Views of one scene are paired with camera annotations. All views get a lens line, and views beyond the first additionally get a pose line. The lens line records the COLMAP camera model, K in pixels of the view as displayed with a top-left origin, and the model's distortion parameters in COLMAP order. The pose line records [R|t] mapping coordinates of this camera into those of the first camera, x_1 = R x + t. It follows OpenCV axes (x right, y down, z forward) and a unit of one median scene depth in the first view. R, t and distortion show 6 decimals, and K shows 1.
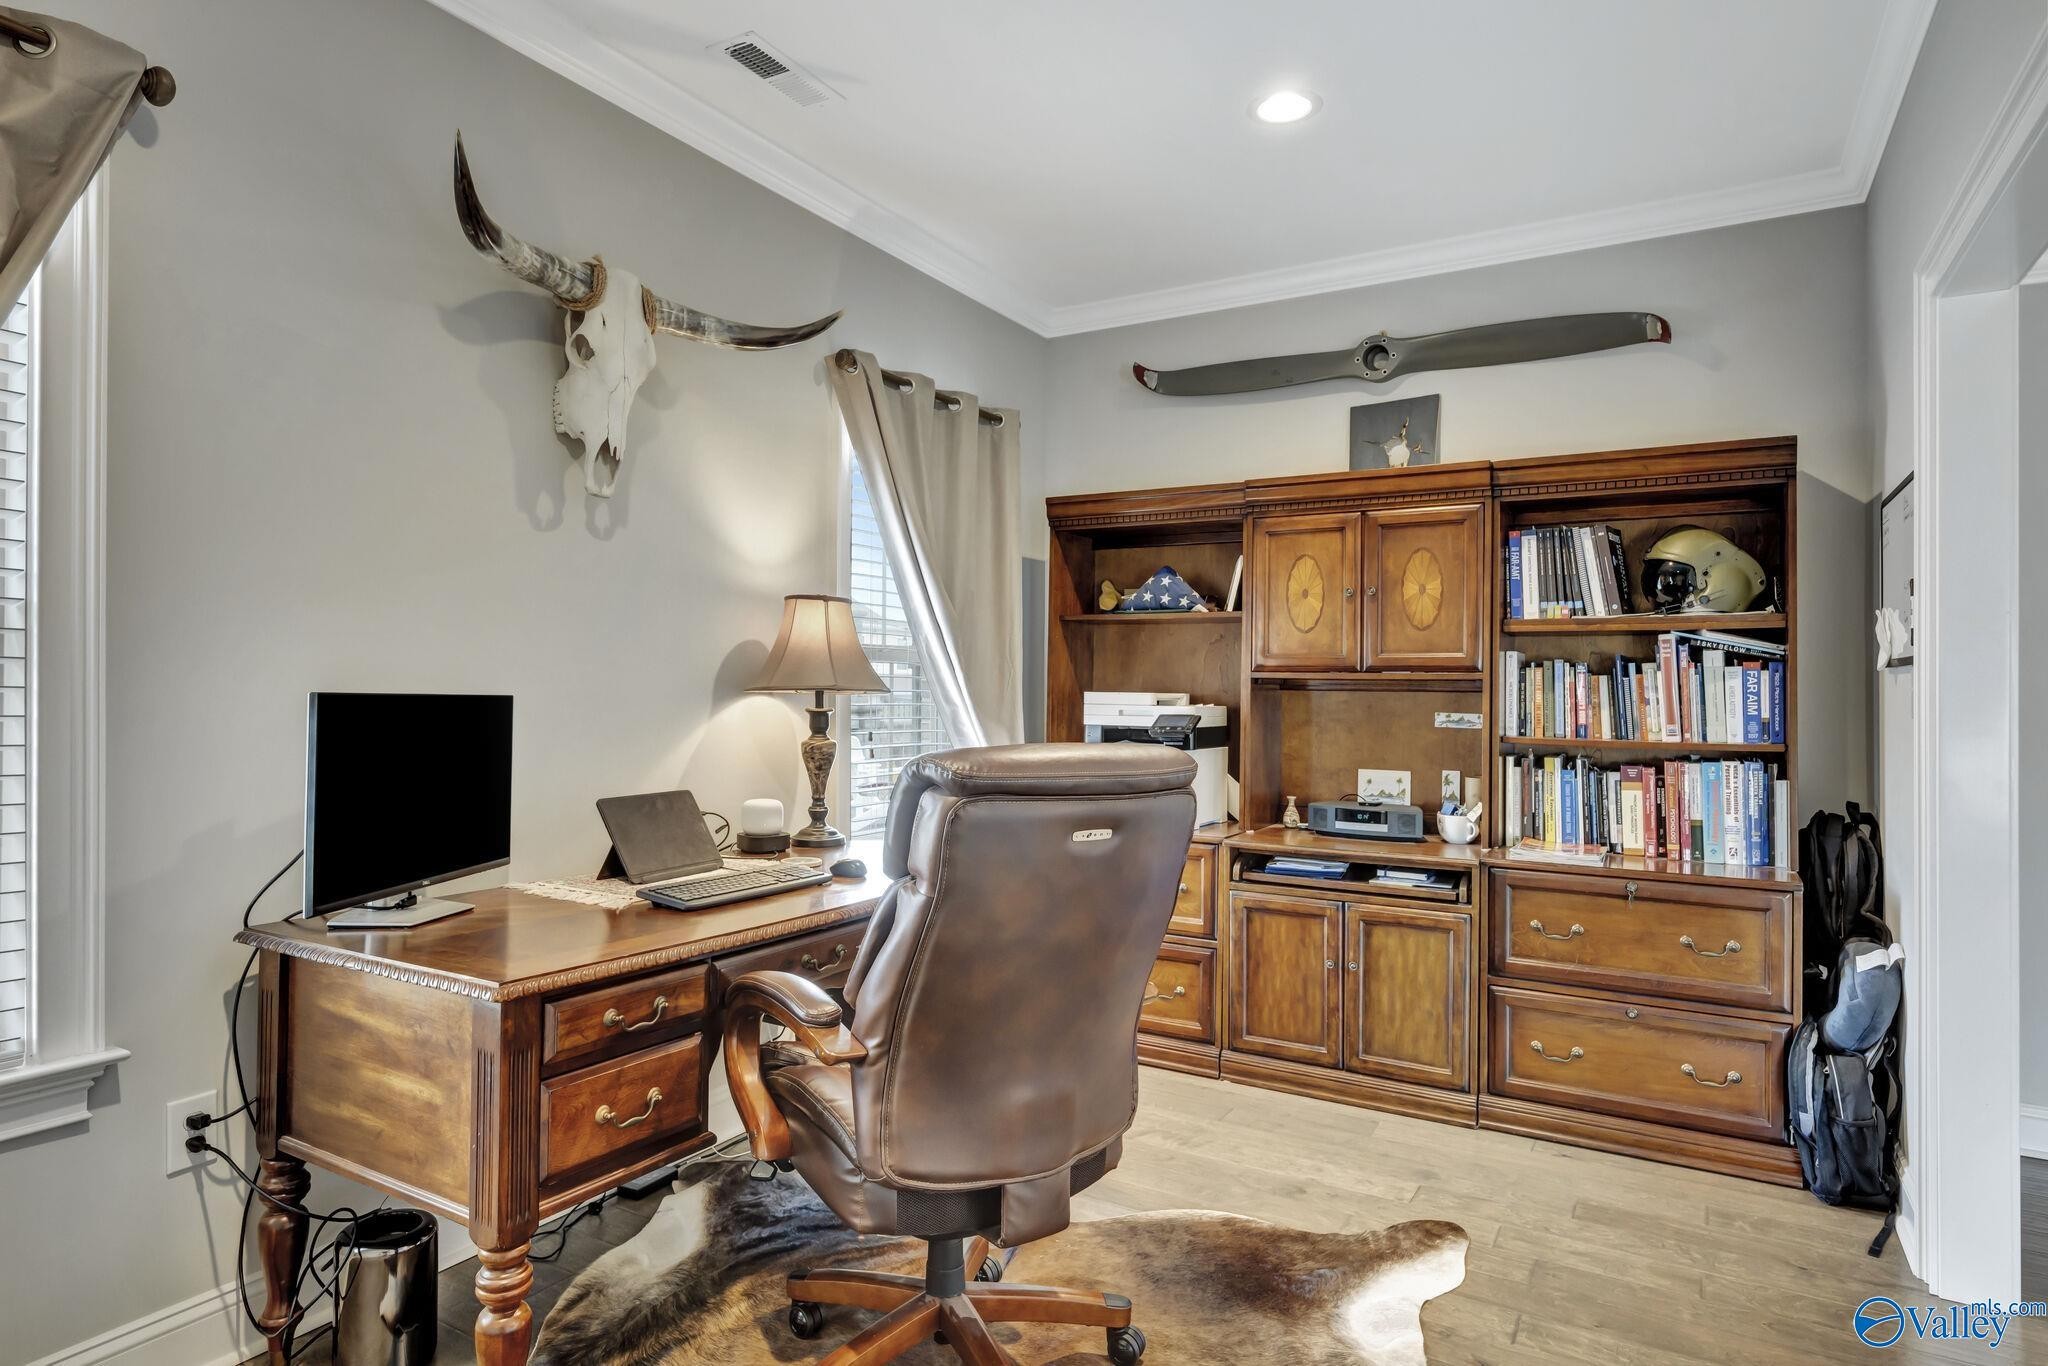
lens RADIAL K [[1079.7, 0, 1024.0], [0, 1079.7, 683.0], [0, 0, 1]] dist [0.001217, -0.000215]
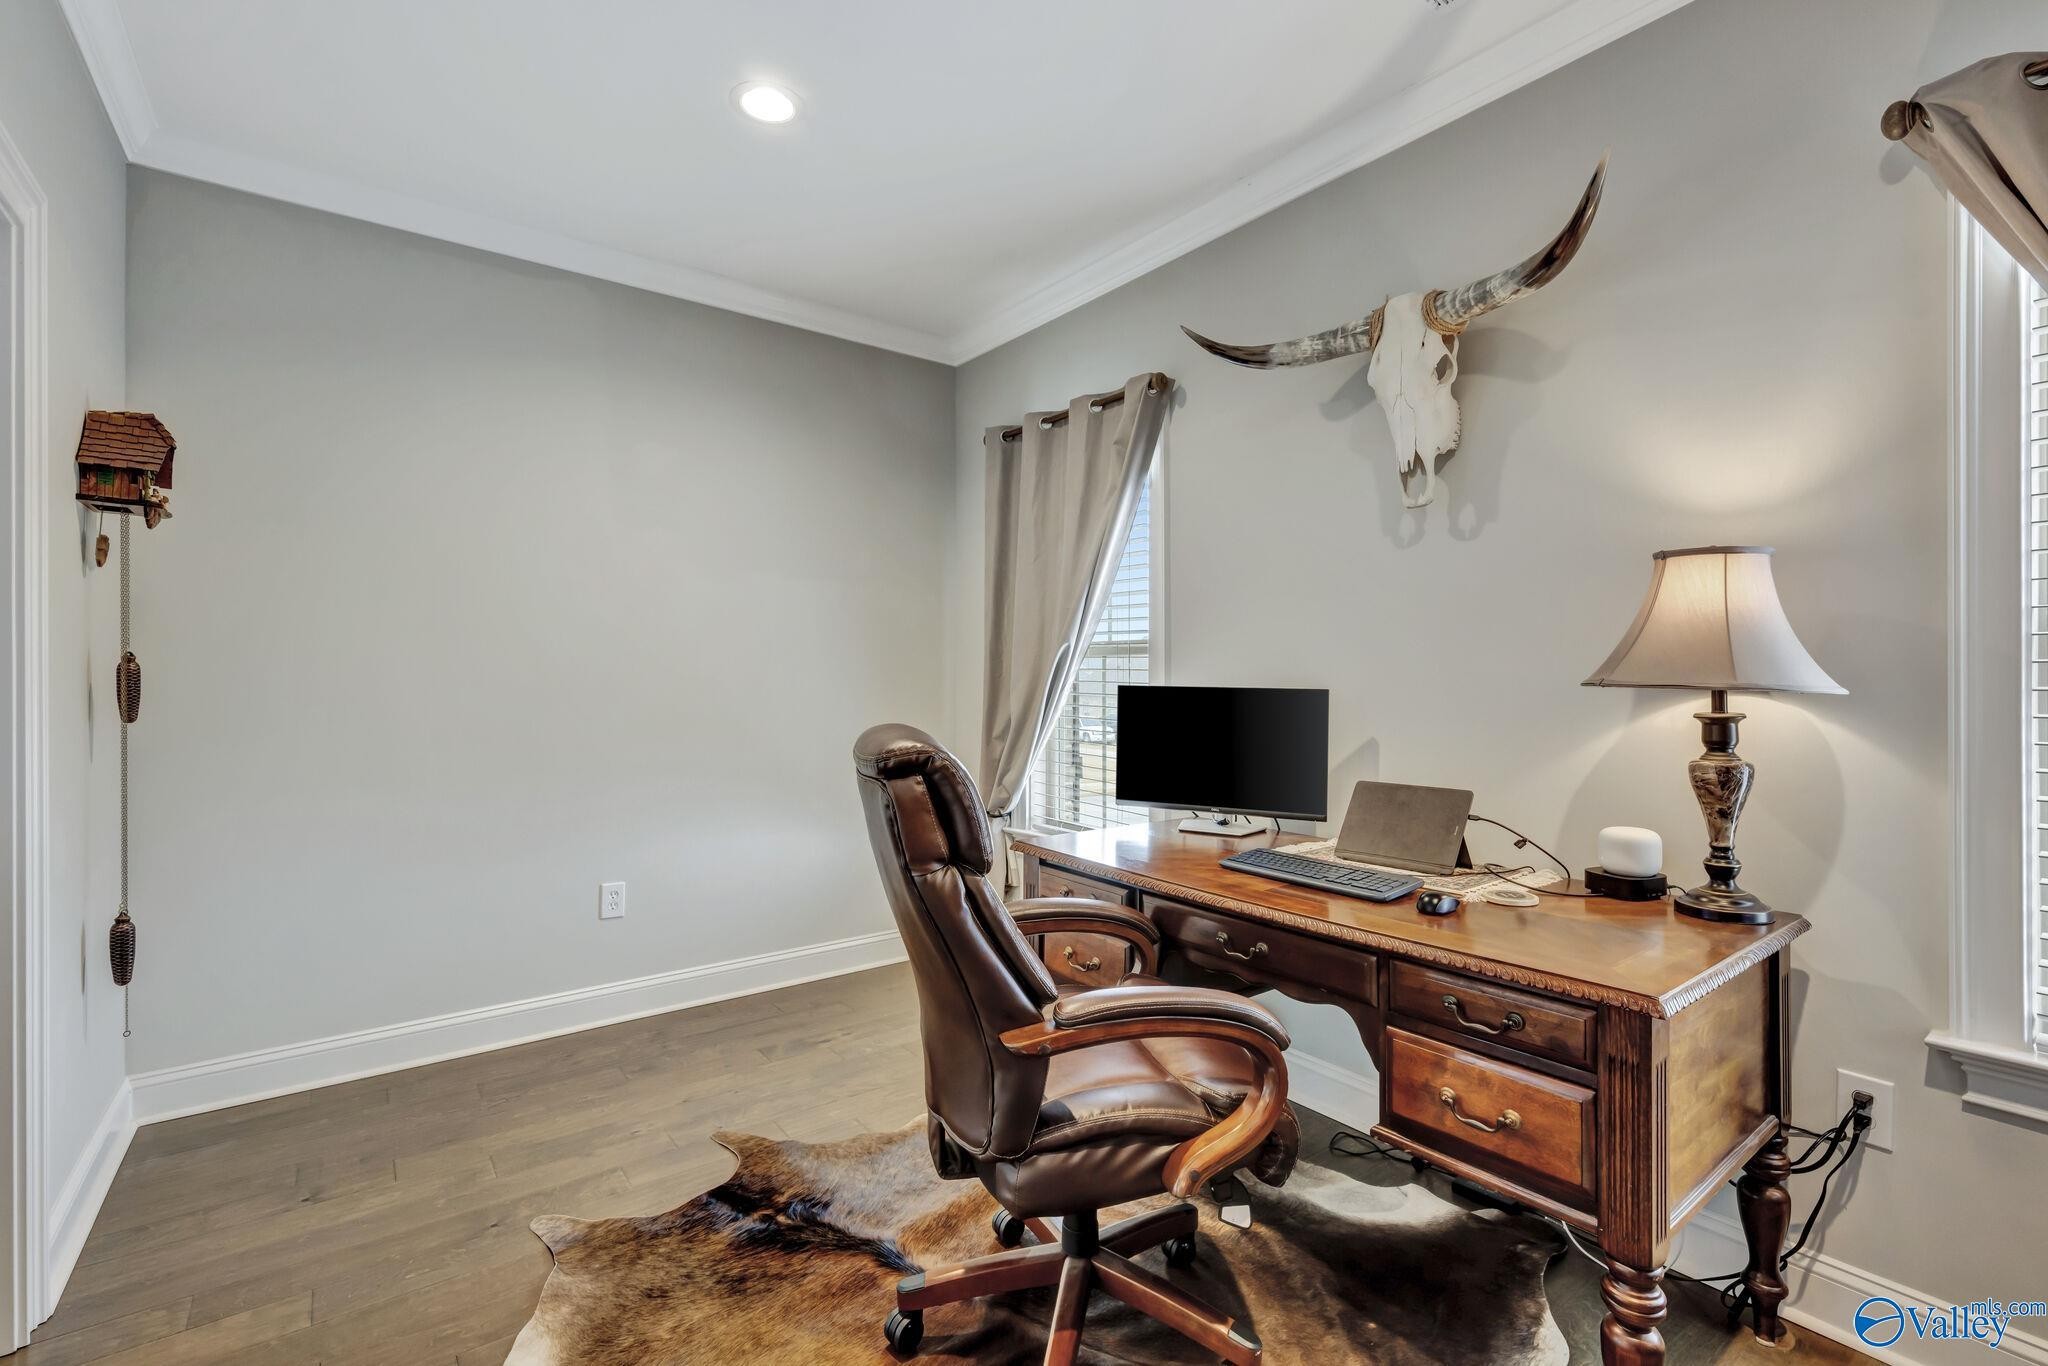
lens RADIAL K [[940.6, 0, 1024.0], [0, 940.6, 683.0], [0, 0, 1]] dist [0.009154, 0.000760]
pose [[-0.383598, -0.009273, -0.923454, 0.594334], [-0.000151, 0.999950, -0.009979, 0.012193], [0.923500, -0.003688, -0.383580, 0.945948]]
